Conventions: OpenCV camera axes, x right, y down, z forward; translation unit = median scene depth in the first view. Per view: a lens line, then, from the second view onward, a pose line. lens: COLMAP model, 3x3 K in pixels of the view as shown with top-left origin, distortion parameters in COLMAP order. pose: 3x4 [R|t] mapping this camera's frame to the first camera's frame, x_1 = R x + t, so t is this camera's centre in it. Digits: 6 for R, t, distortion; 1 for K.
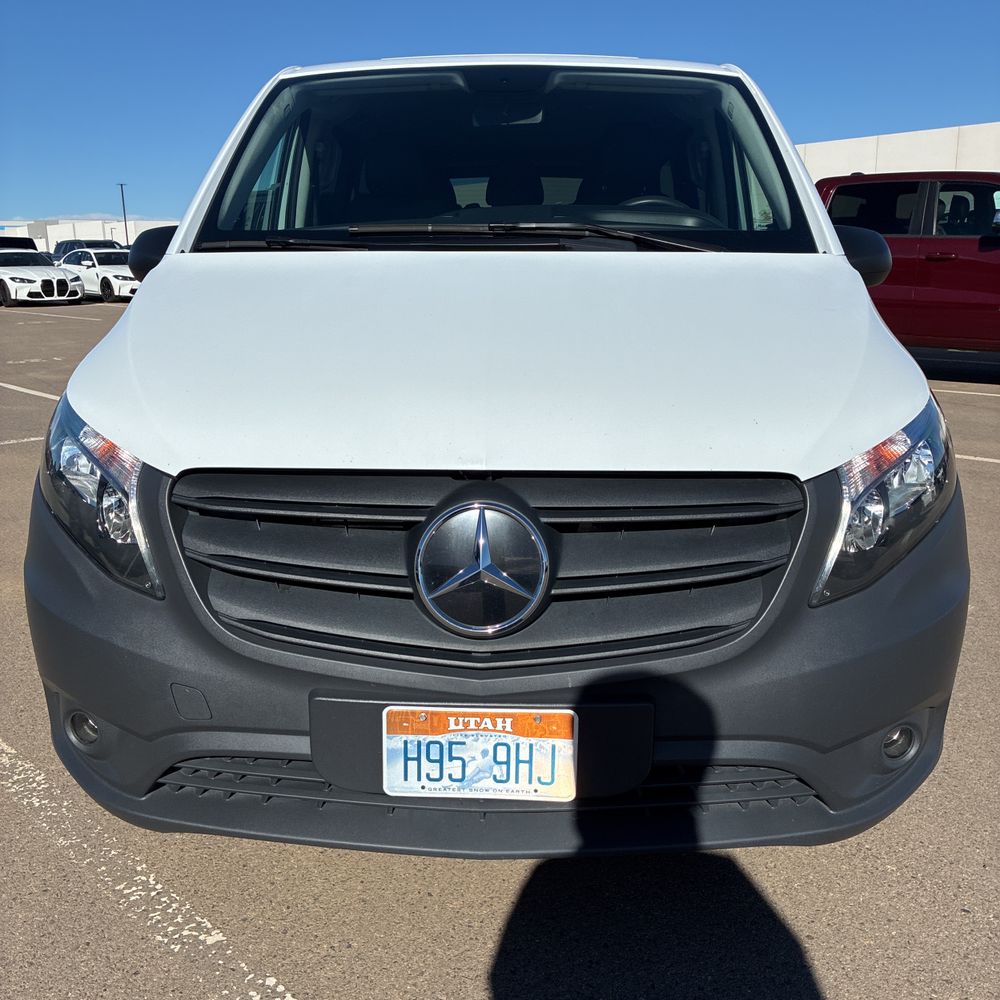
lens RADIAL K [[999.9, 0, 483.6], [0, 999.9, 500.8], [0, 0, 1]] dist [0.017237, -0.004261]
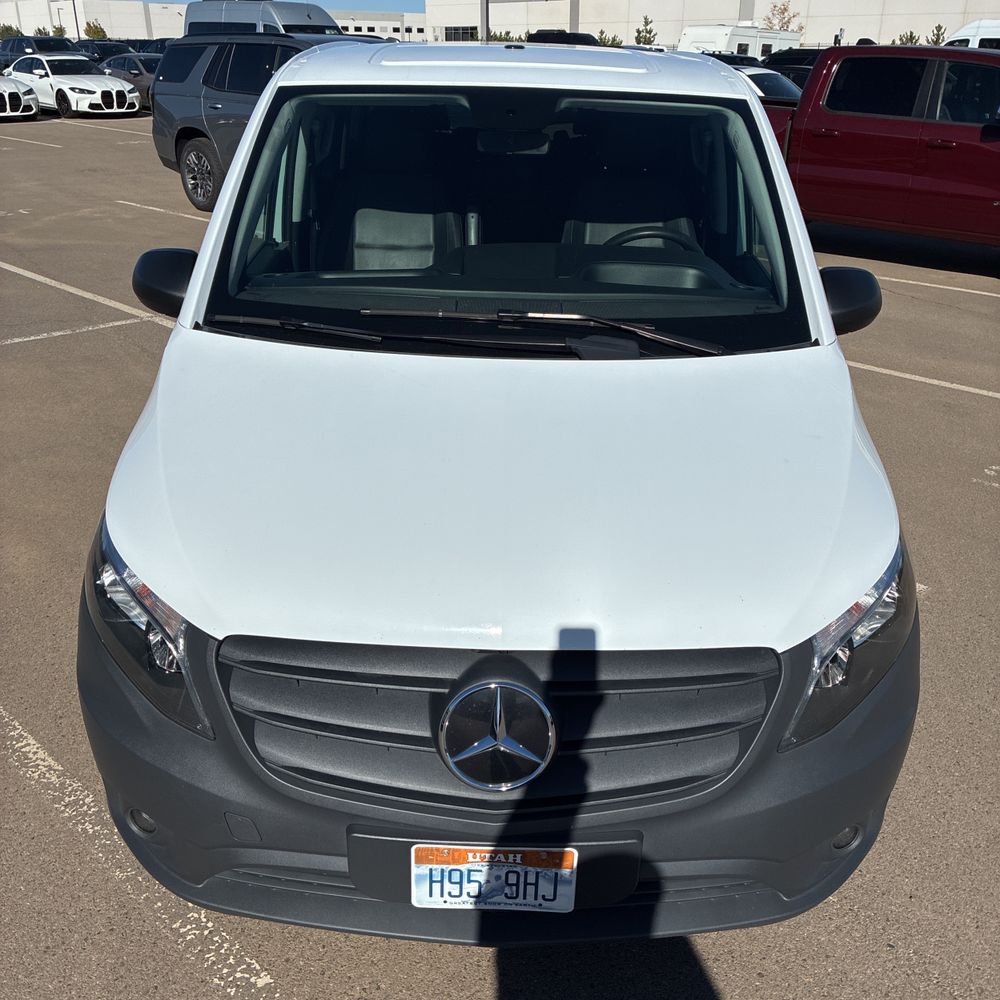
lens RADIAL K [[1003.9, 0, 497.1], [0, 1003.9, 498.2], [0, 0, 1]] dist [0.024719, -0.002294]
pose [[0.999338, 0.005945, 0.035896, -0.042523], [-0.012869, 0.980546, 0.195869, -0.396102], [-0.034033, -0.196201, 0.979973, -0.073235]]
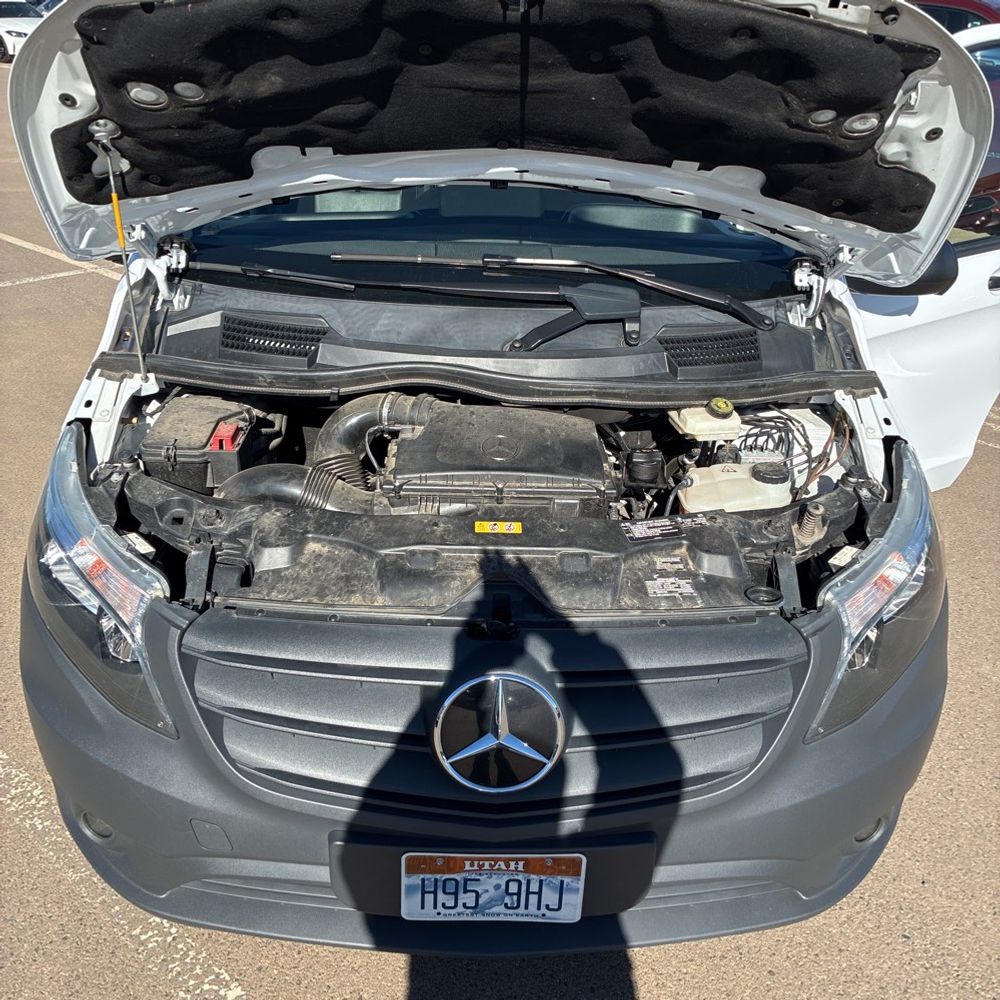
lens RADIAL K [[1002.5, 0, 480.3], [0, 1002.5, 479.5], [0, 0, 1]] dist [0.016328, -0.006484]
pose [[0.997611, -0.001822, 0.069053, -0.084846], [-0.013686, 0.974625, 0.223427, -0.385874], [-0.067708, -0.223838, 0.972272, 0.054711]]
